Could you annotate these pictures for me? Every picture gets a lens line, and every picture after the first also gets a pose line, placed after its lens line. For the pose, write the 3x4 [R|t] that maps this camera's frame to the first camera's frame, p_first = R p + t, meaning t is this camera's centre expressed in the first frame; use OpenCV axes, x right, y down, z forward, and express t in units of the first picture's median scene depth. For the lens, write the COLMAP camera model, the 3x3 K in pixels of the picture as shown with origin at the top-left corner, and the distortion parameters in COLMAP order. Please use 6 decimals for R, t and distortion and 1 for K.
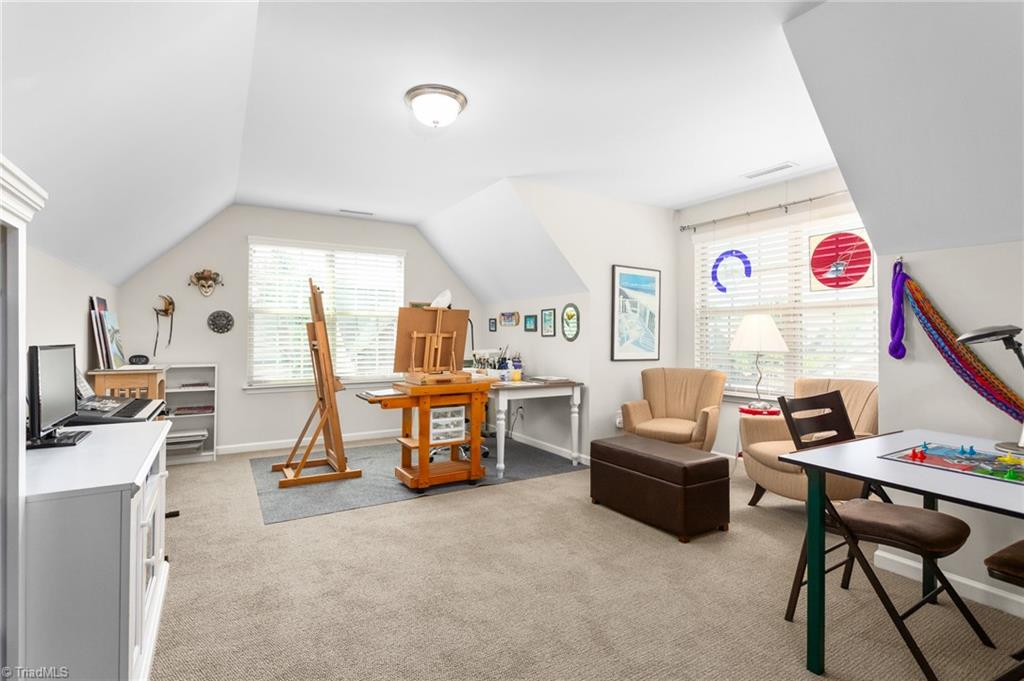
lens RADIAL K [[494.8, 0, 513.3], [0, 494.8, 330.3], [0, 0, 1]] dist [0.002440, -0.000538]
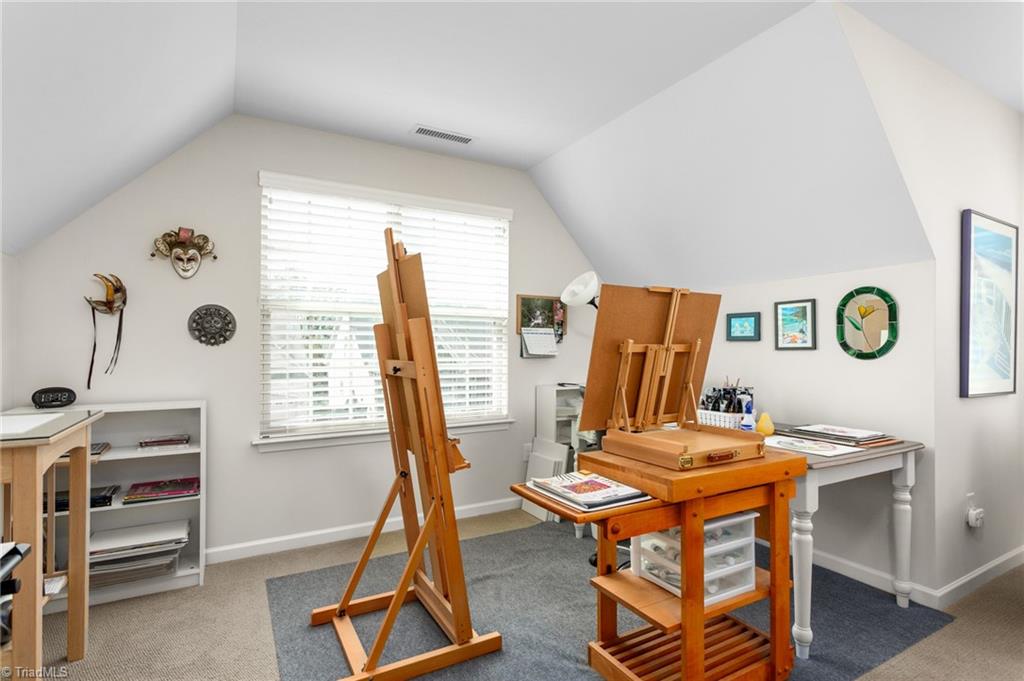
lens RADIAL K [[494.8, 0, 505.6], [0, 494.8, 346.4], [0, 0, 1]] dist [0.002440, -0.000538]
pose [[0.999542, -0.002476, -0.030175, -0.254343], [0.002764, 0.999951, 0.009496, 0.002841], [0.030150, -0.009575, 0.999500, 0.471191]]
